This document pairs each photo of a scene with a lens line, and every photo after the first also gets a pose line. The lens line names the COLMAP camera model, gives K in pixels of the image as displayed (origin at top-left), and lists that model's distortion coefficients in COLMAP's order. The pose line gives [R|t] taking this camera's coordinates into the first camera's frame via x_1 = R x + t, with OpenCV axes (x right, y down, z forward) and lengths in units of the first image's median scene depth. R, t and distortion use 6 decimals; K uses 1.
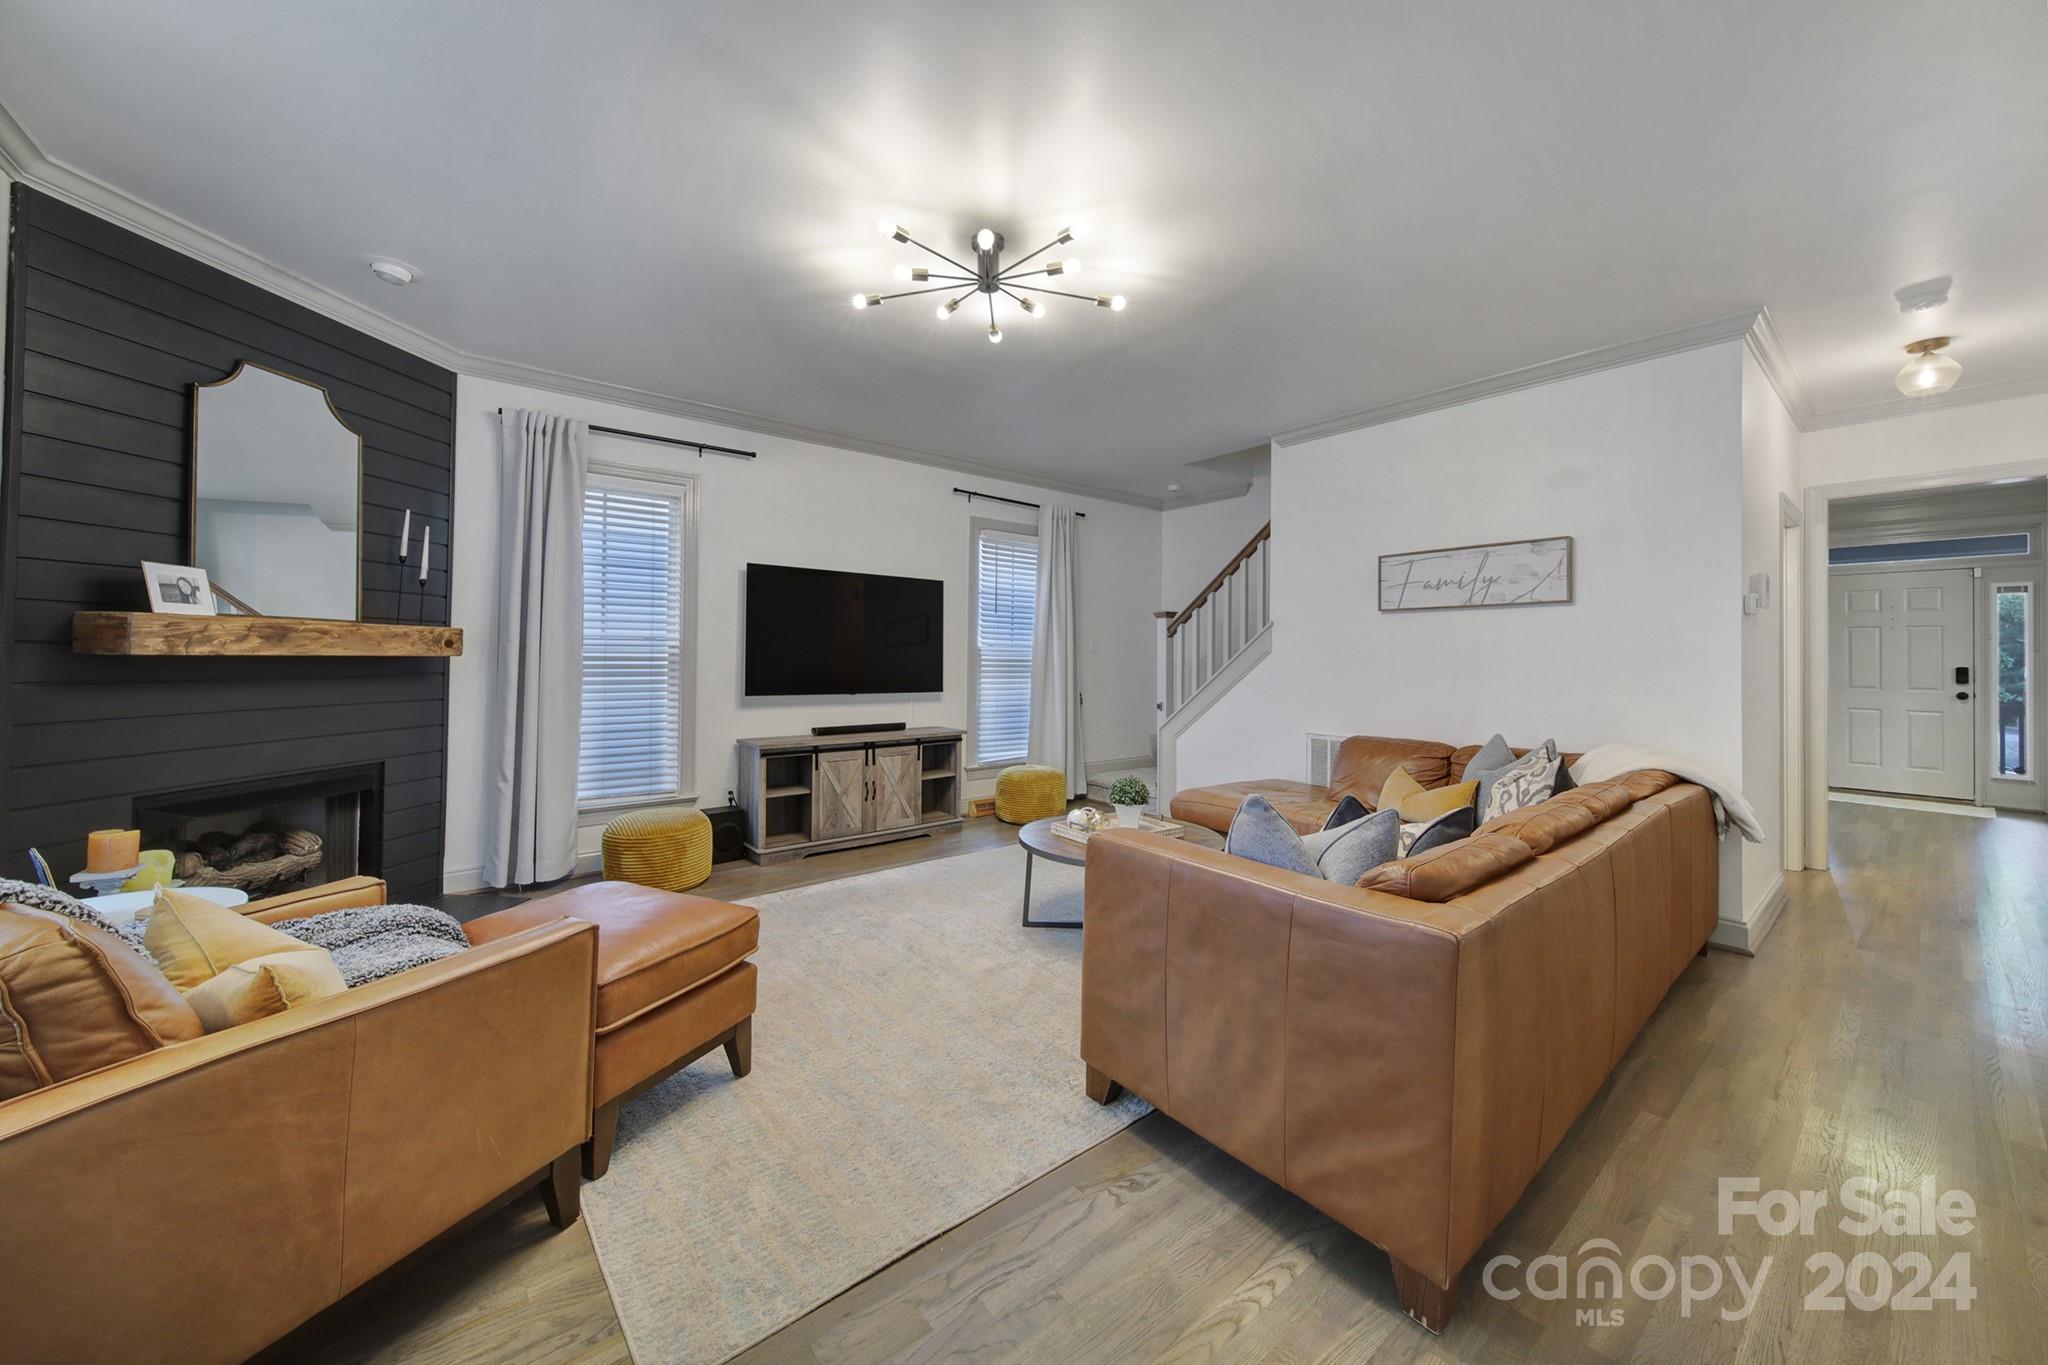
lens RADIAL K [[725.2, 0, 1024.3], [0, 725.2, 648.0], [0, 0, 1]] dist [-0.001271, -0.000214]
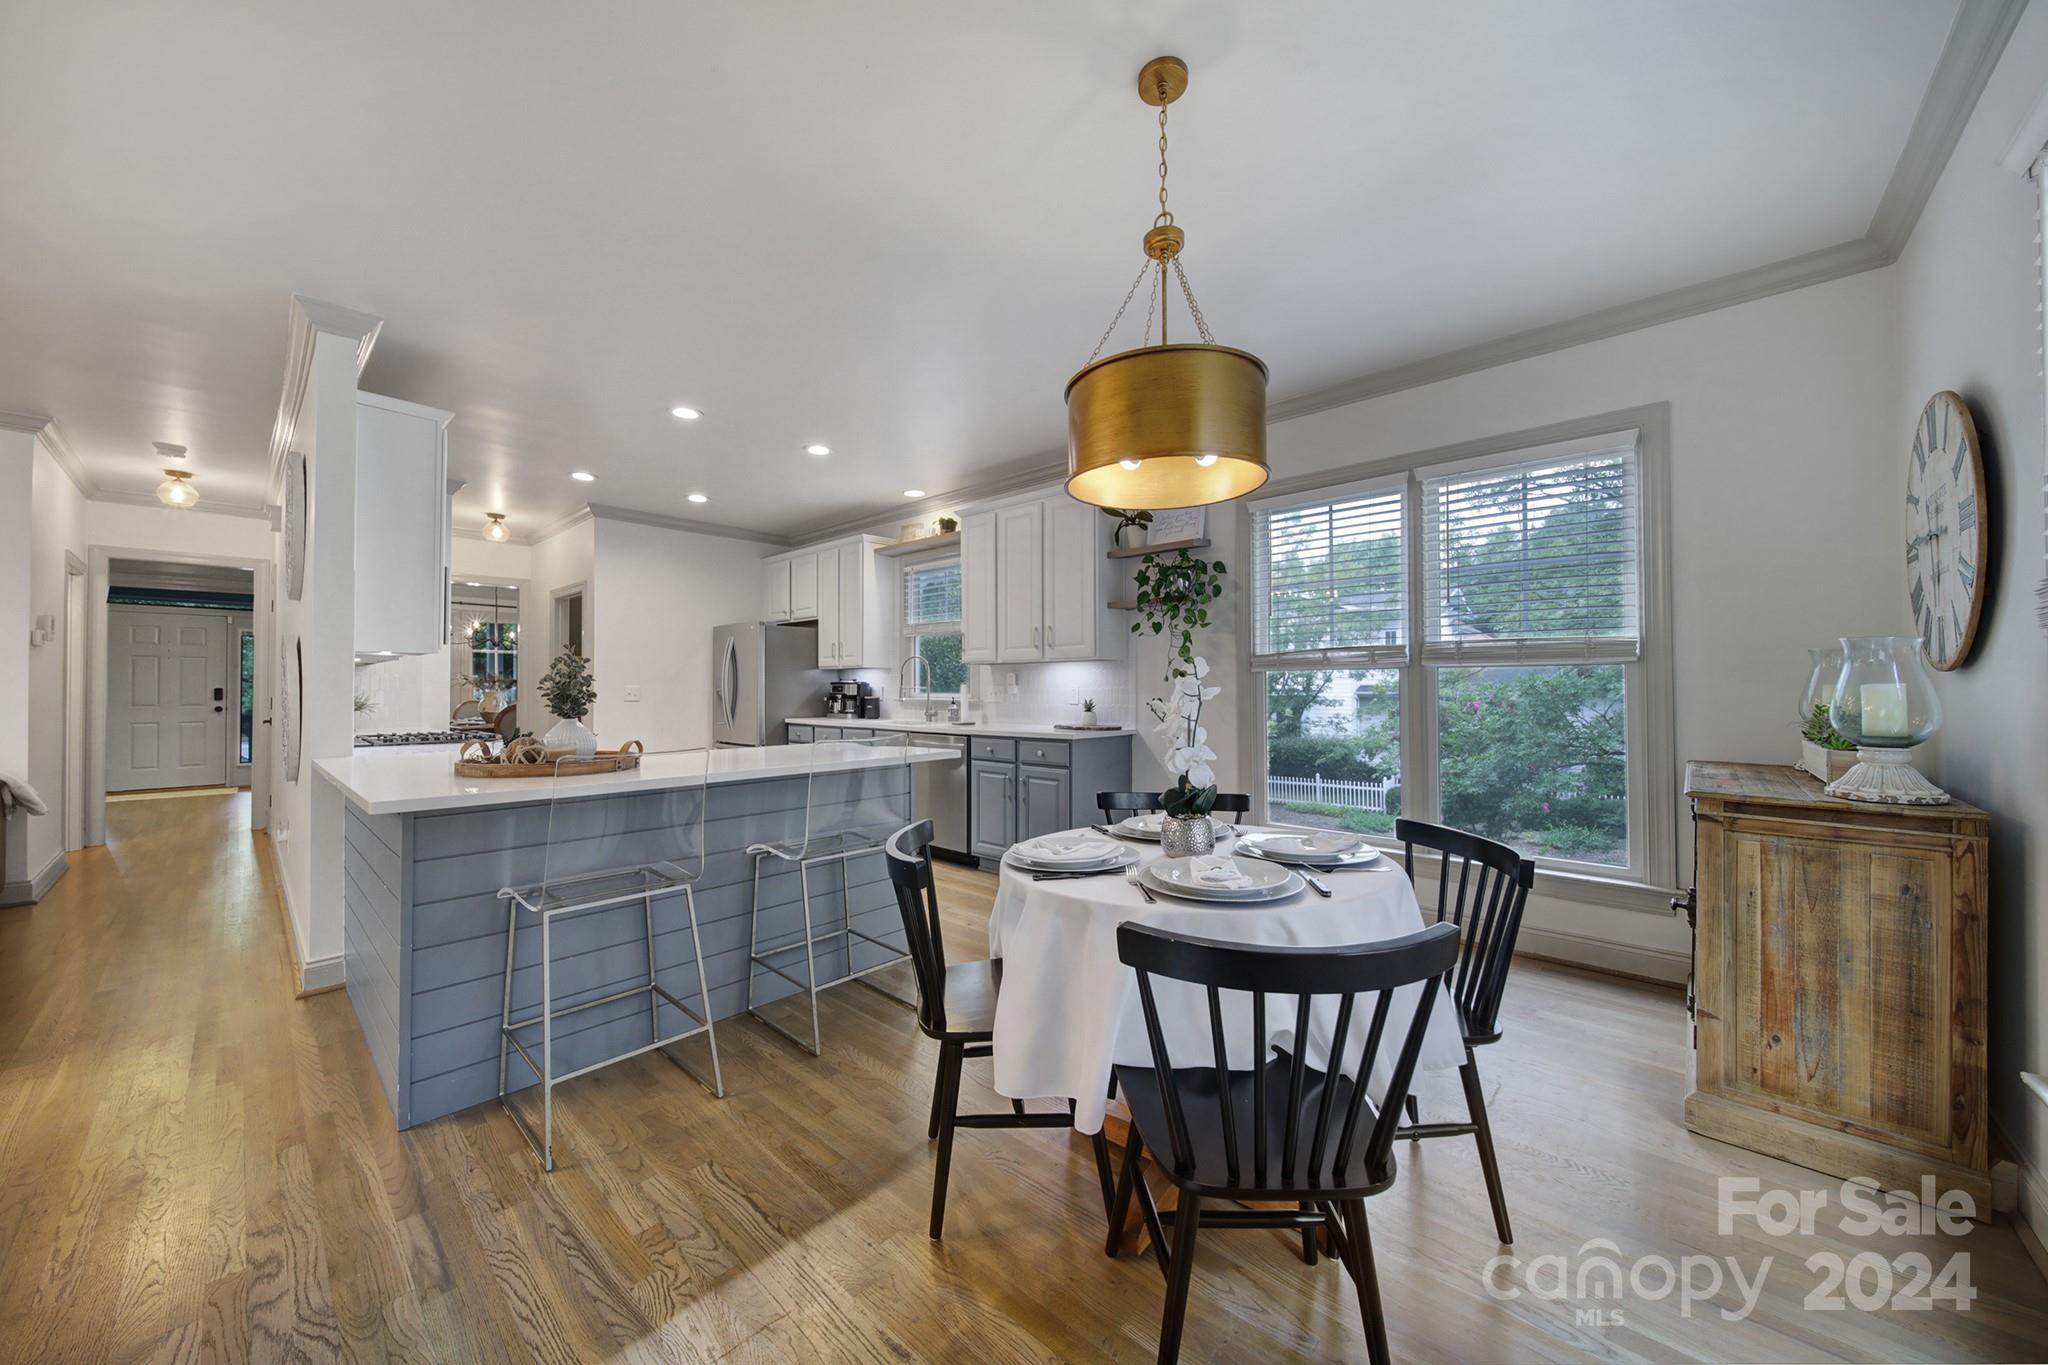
lens RADIAL K [[725.2, 0, 1034.4], [0, 725.2, 693.9], [0, 0, 1]] dist [-0.001271, -0.000214]
pose [[-0.162819, -0.008116, 0.986623, -0.468709], [-0.020310, 0.999782, 0.004873, -0.001342], [-0.986447, -0.019245, -0.162948, -0.457718]]
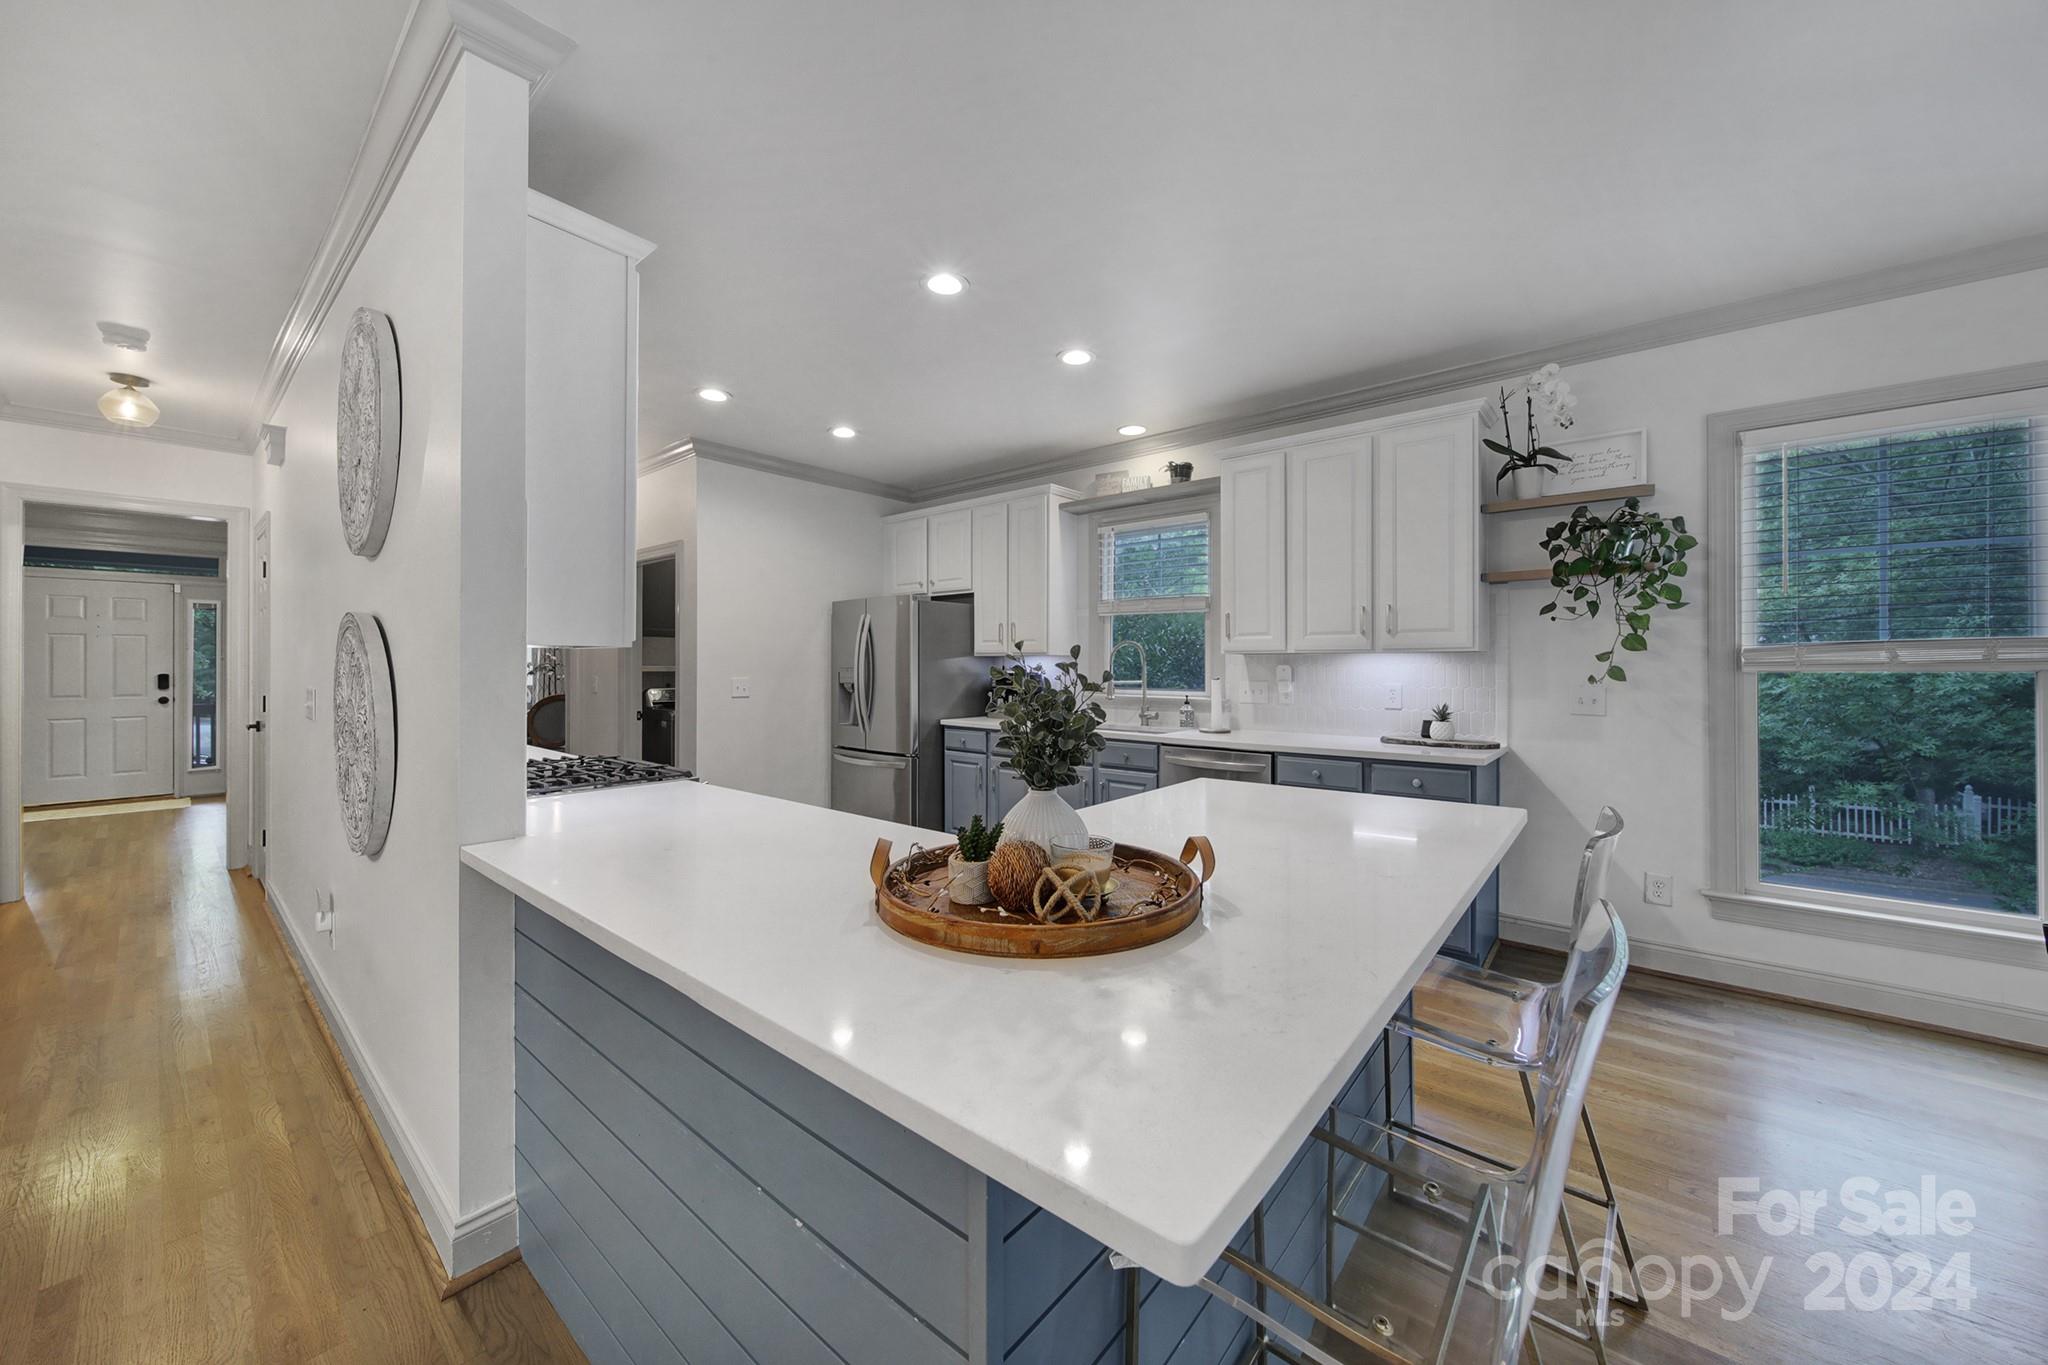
lens RADIAL K [[725.2, 0, 1022.3], [0, 725.2, 676.5], [0, 0, 1]] dist [-0.001271, -0.000214]
pose [[-0.208173, -0.019509, 0.977898, -0.065037], [-0.022836, 0.999625, 0.015081, -0.023842], [-0.977825, -0.019192, -0.208540, -0.062399]]
